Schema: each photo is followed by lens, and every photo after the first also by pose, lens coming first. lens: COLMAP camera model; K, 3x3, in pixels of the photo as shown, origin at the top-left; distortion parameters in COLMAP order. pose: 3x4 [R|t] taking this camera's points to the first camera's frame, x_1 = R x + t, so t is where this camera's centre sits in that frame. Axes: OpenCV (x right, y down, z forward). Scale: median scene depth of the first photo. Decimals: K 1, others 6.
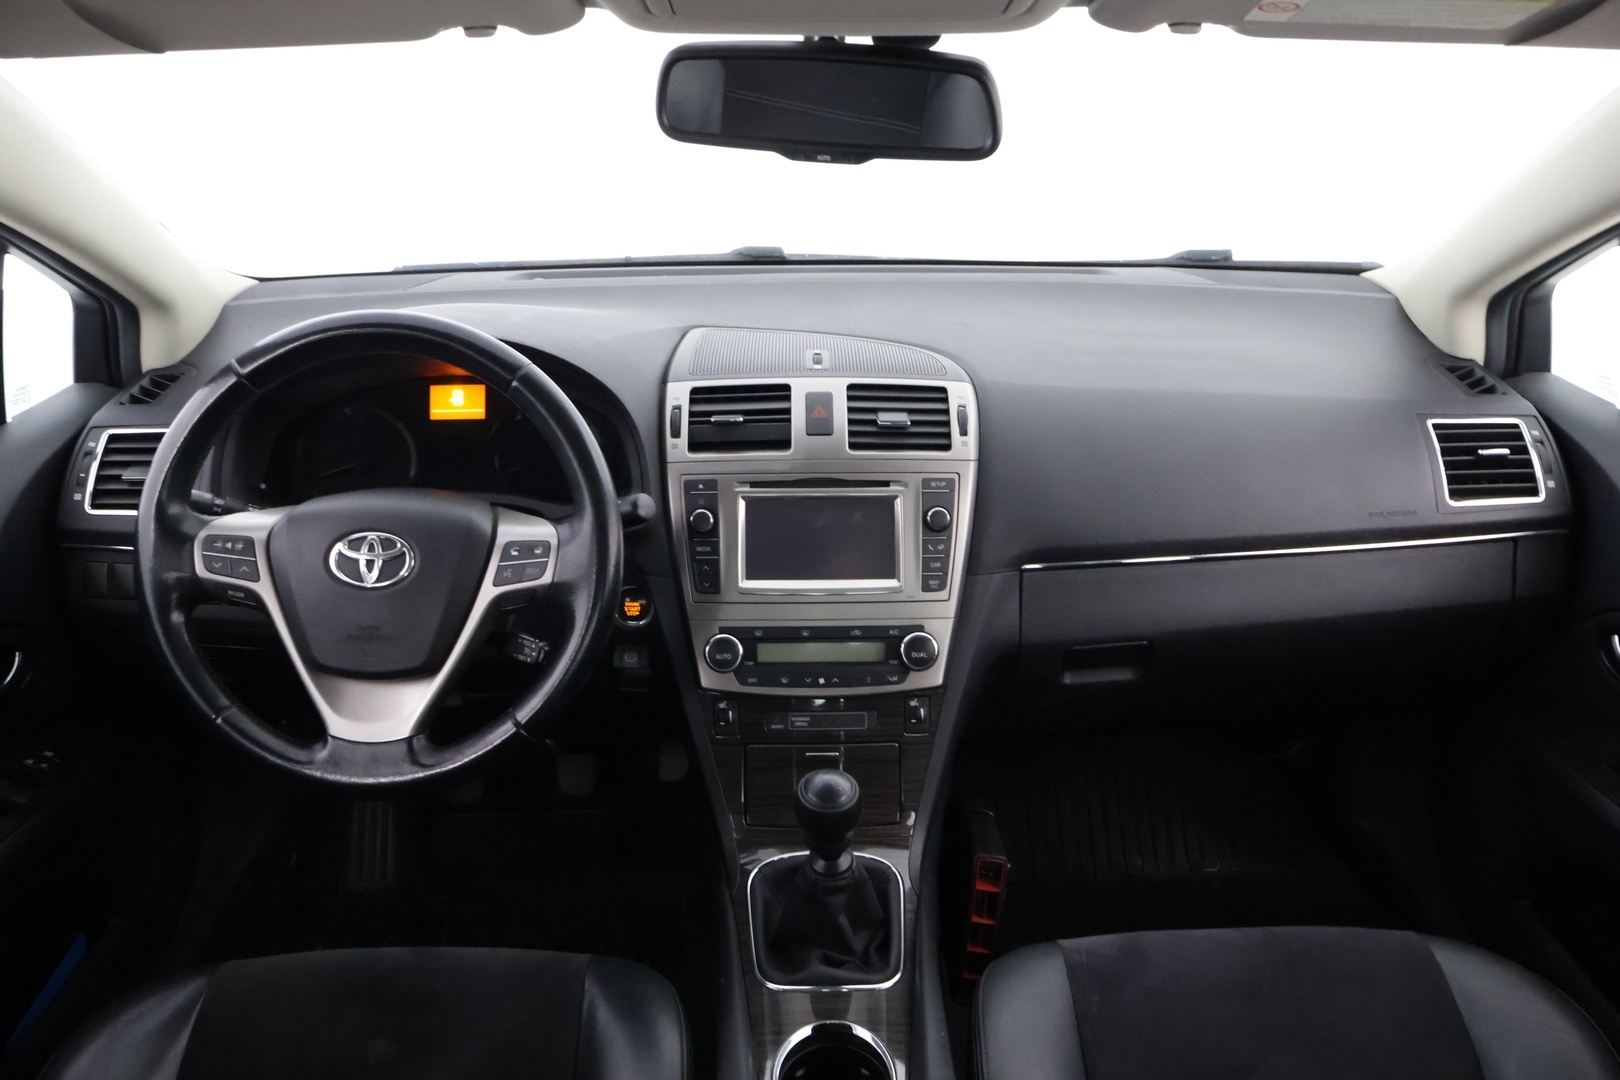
lens RADIAL K [[1382.0, 0, 772.1], [0, 1382.0, 537.8], [0, 0, 1]] dist [0.010566, -0.019977]
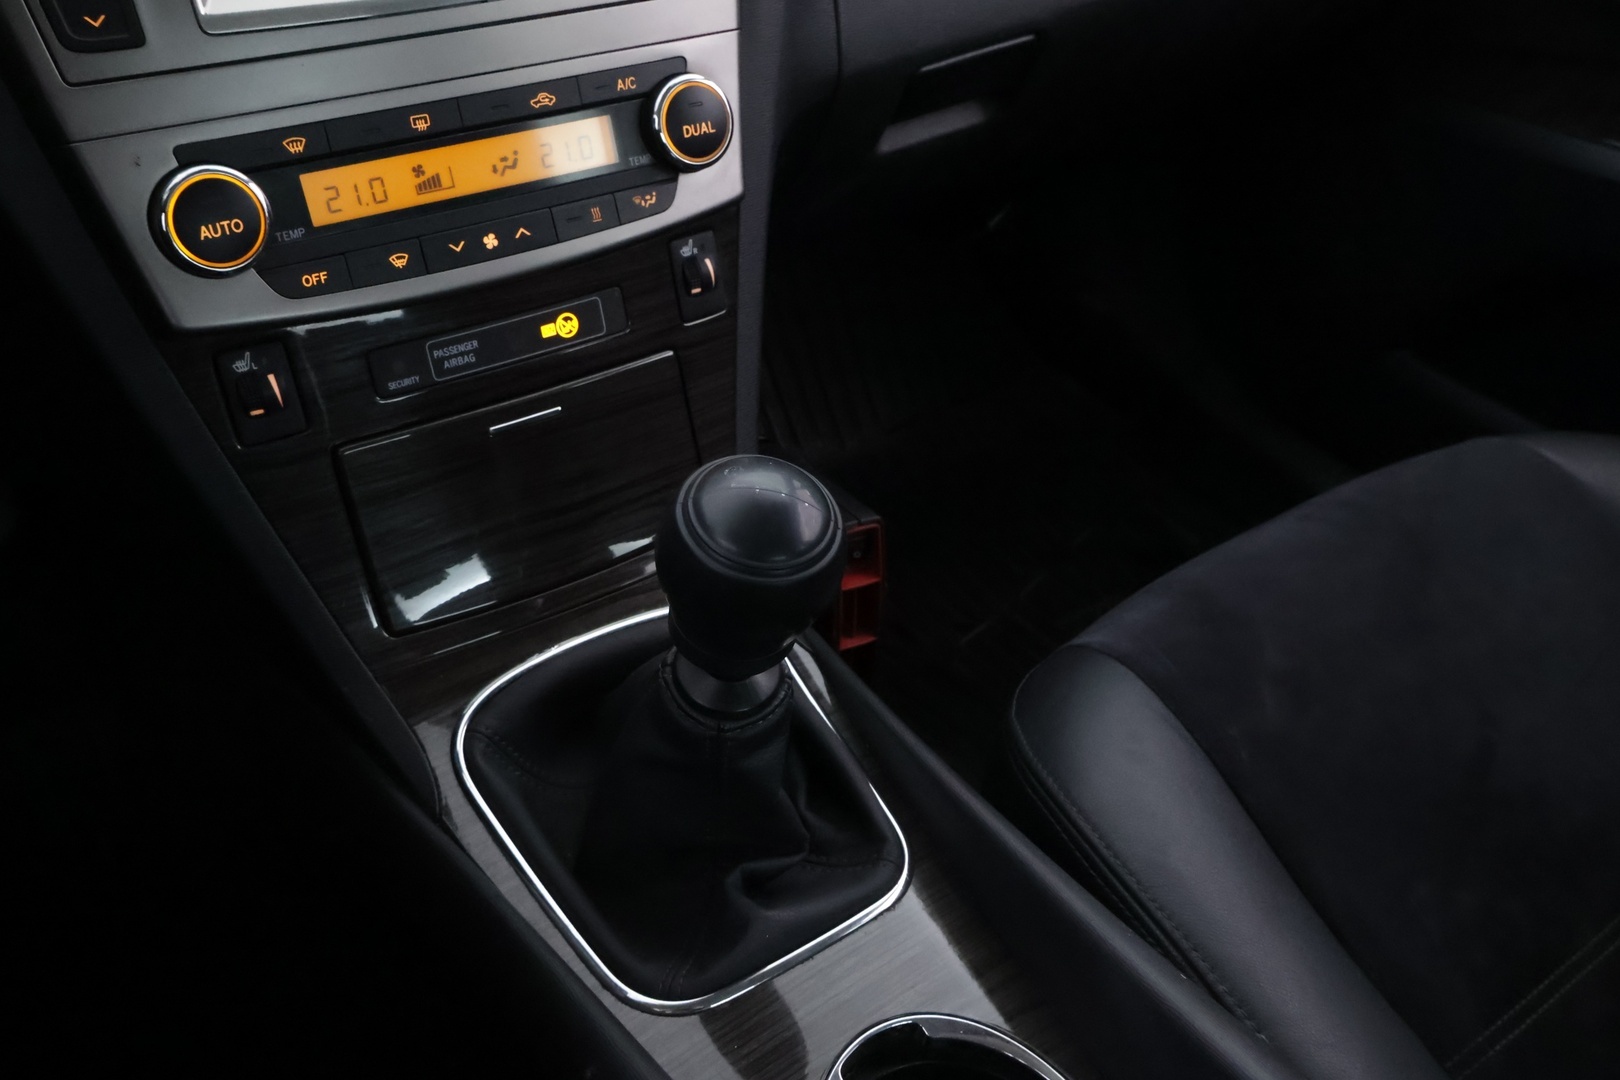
lens RADIAL K [[1382.0, 0, 804.4], [0, 1382.0, 554.9], [0, 0, 1]] dist [0.010566, -0.019977]
pose [[0.813176, -0.318691, 0.487012, -0.110828], [0.137333, 0.918201, 0.371546, 0.051204], [-0.565583, -0.235249, 0.790426, 0.613710]]
